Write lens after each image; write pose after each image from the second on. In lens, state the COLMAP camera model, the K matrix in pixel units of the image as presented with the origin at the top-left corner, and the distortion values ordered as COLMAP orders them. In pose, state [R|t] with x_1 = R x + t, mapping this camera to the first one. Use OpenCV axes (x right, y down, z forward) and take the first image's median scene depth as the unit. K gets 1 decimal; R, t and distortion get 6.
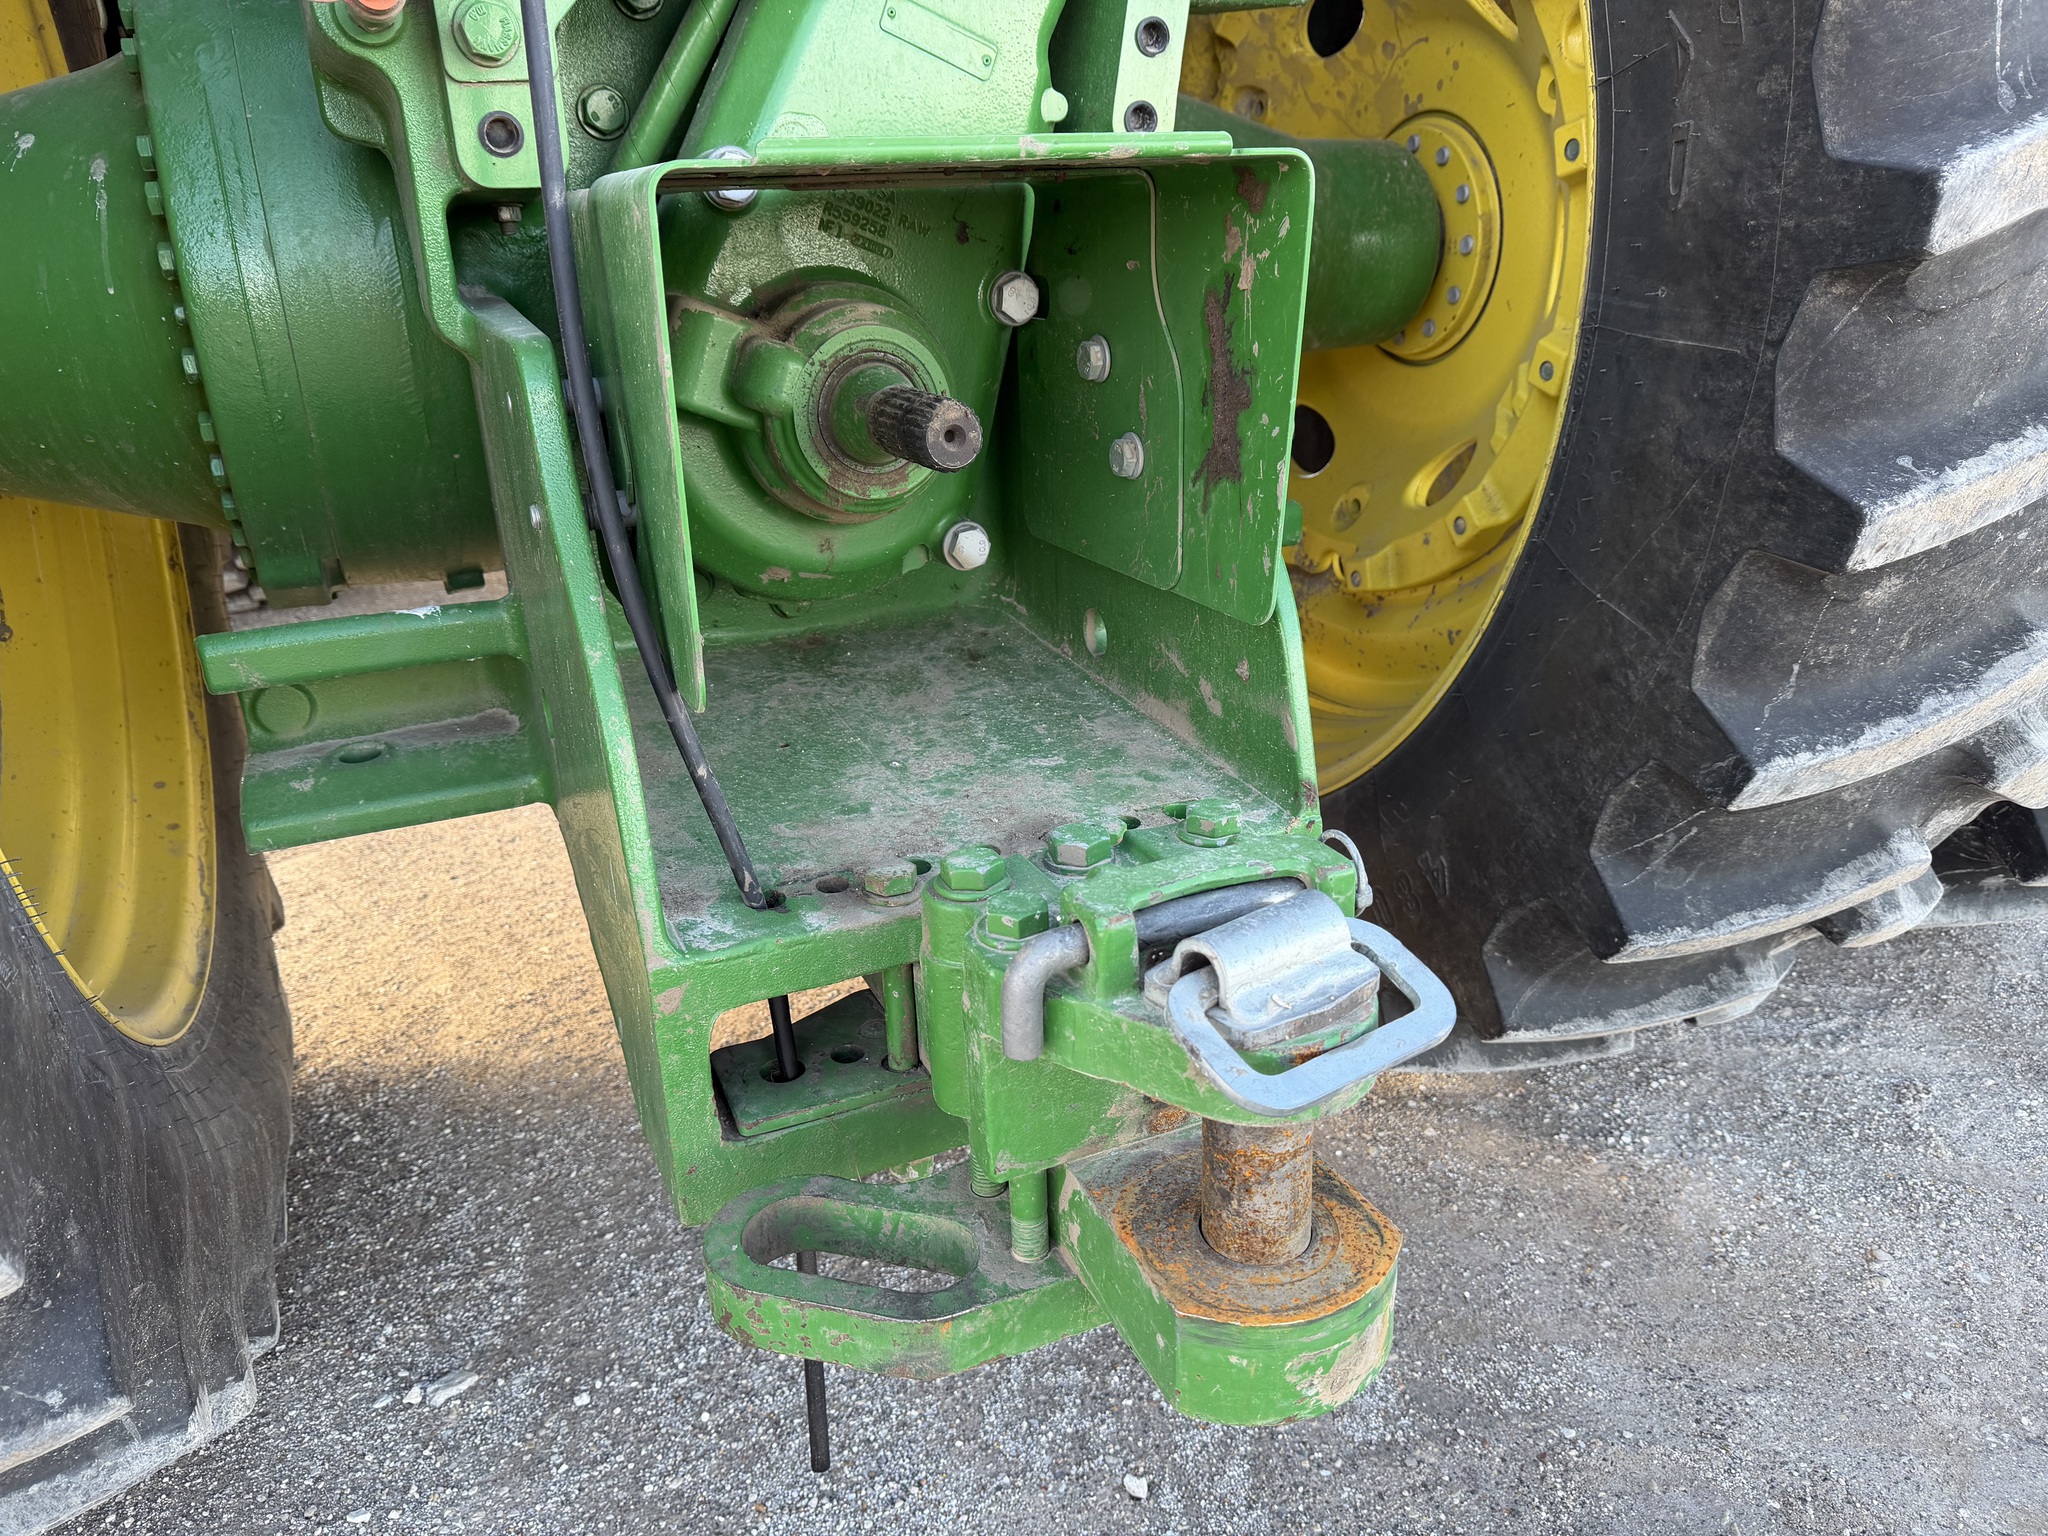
lens RADIAL K [[1468.1, 0, 1032.7], [0, 1468.1, 767.9], [0, 0, 1]] dist [0.001716, 0.000009]
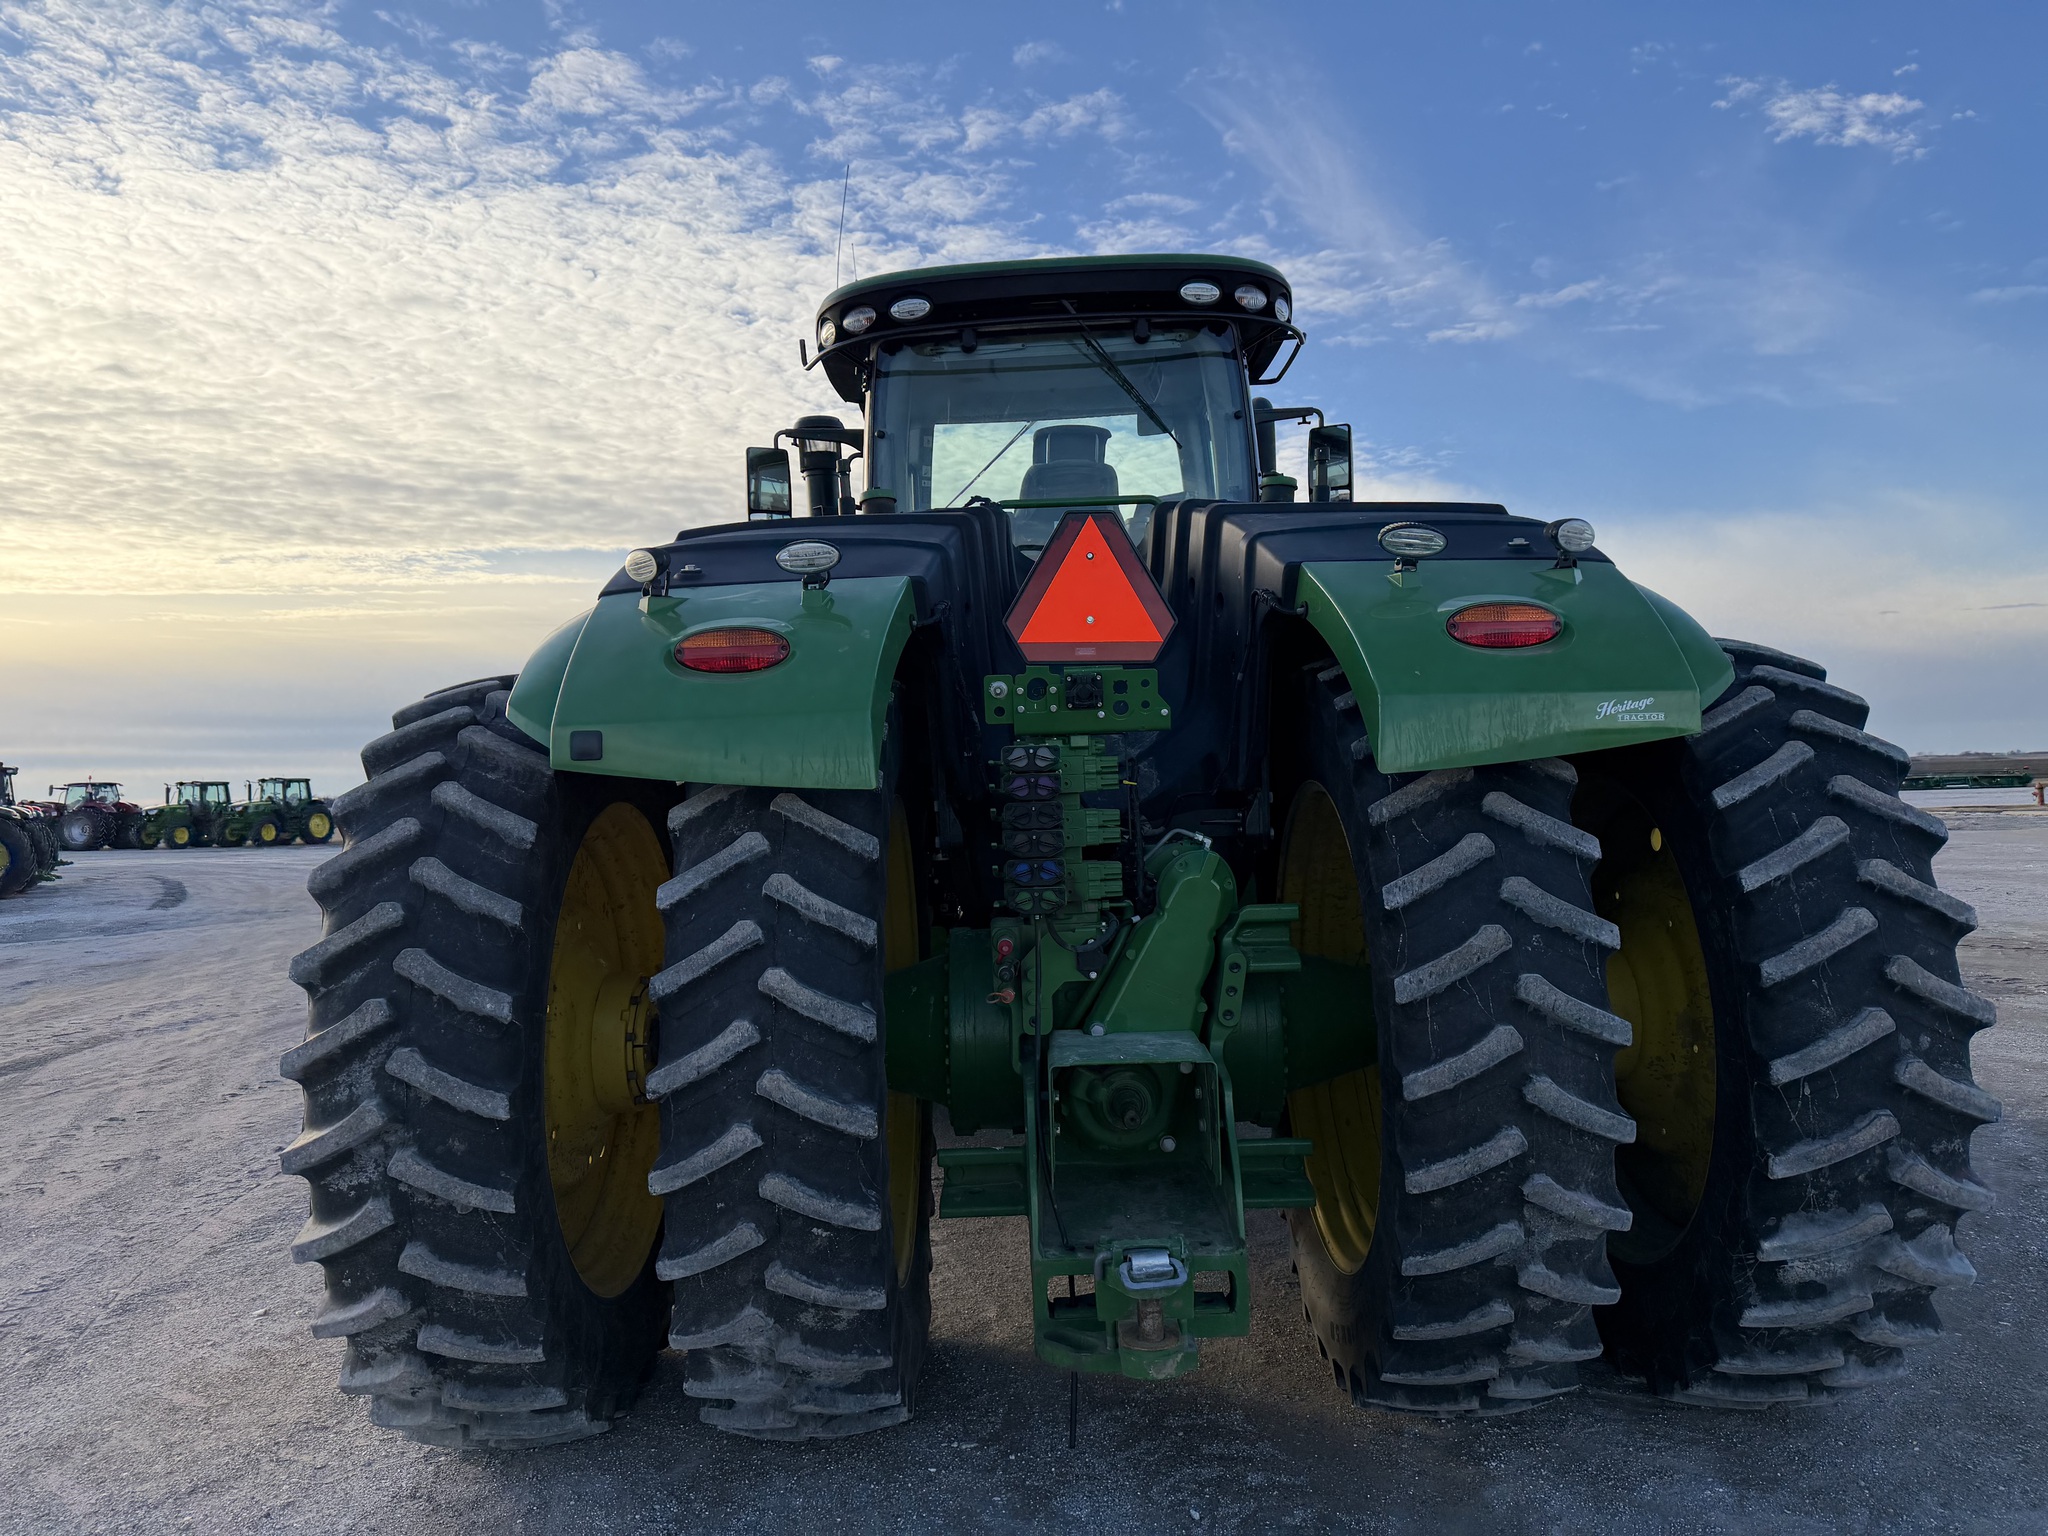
lens RADIAL K [[1468.1, 0, 1032.7], [0, 1468.1, 767.9], [0, 0, 1]] dist [0.001716, 0.000009]
pose [[0.915183, 0.008590, -0.402947, 0.855120], [-0.139645, 0.944602, -0.297030, 0.044935], [0.378073, 0.328106, 0.865683, -1.837570]]
